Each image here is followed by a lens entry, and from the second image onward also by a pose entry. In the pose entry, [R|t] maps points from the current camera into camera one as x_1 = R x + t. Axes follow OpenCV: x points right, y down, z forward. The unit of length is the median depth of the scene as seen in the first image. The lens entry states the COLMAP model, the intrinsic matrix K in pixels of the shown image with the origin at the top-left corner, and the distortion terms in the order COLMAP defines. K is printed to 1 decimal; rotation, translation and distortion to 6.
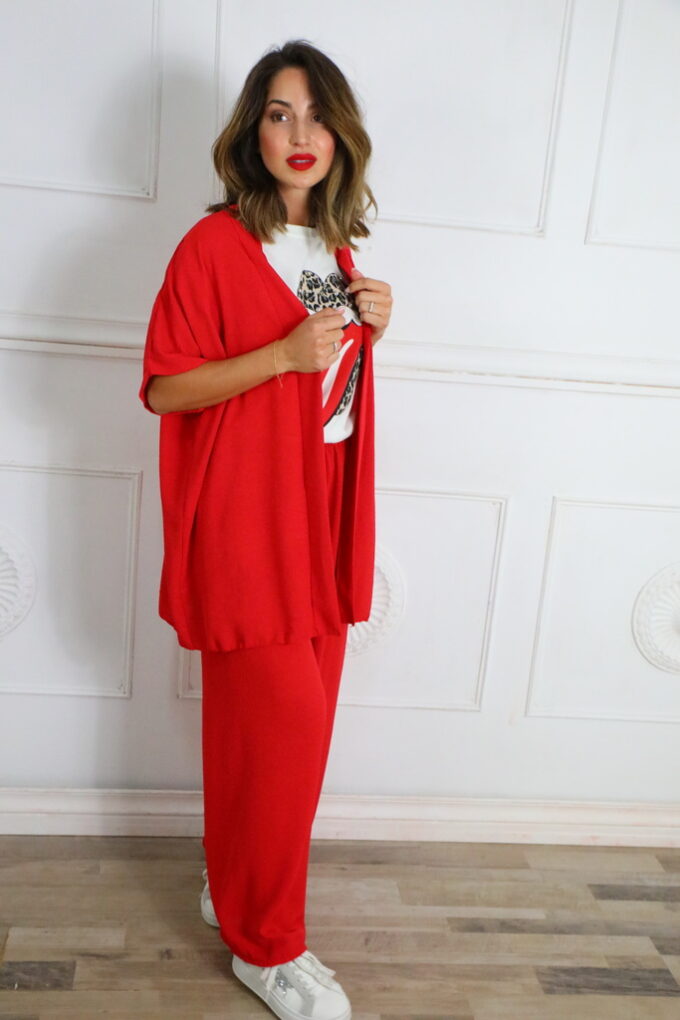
lens RADIAL K [[1263.4, 0, 341.6], [0, 1263.4, 513.5], [0, 0, 1]] dist [0.047776, 0.000000]
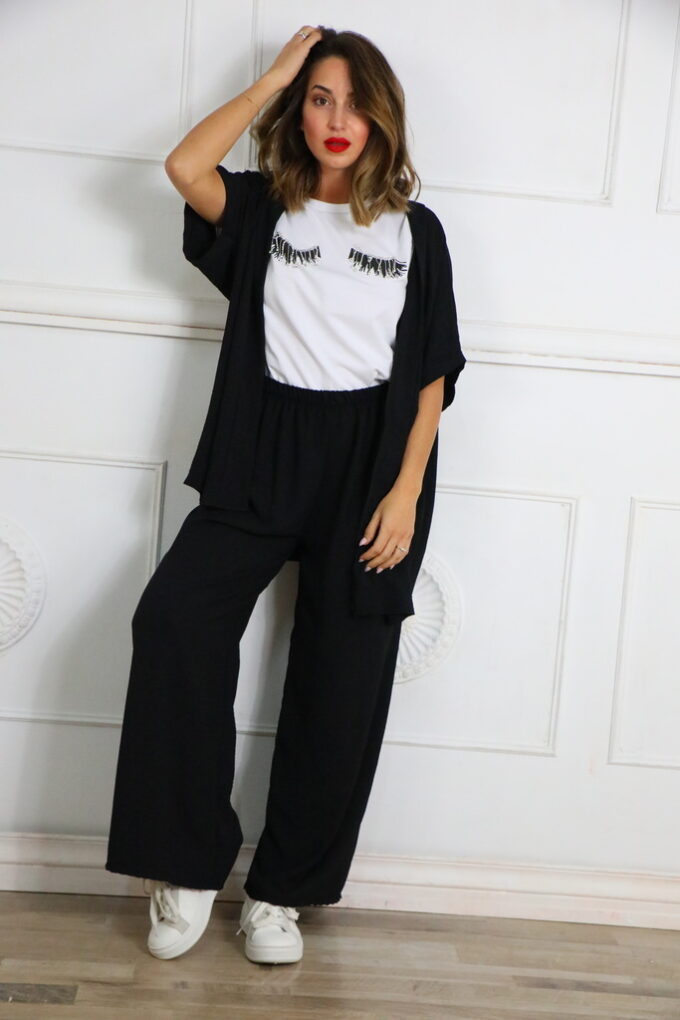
lens RADIAL K [[1771.9, 0, 339.7], [0, 1771.9, 514.5], [0, 0, 1]] dist [0.186128, 0.000000]
pose [[0.998303, -0.004921, -0.058027, 0.038079], [-0.005600, 0.983694, -0.179762, 0.225801], [0.057966, 0.179782, 0.981997, -0.225179]]
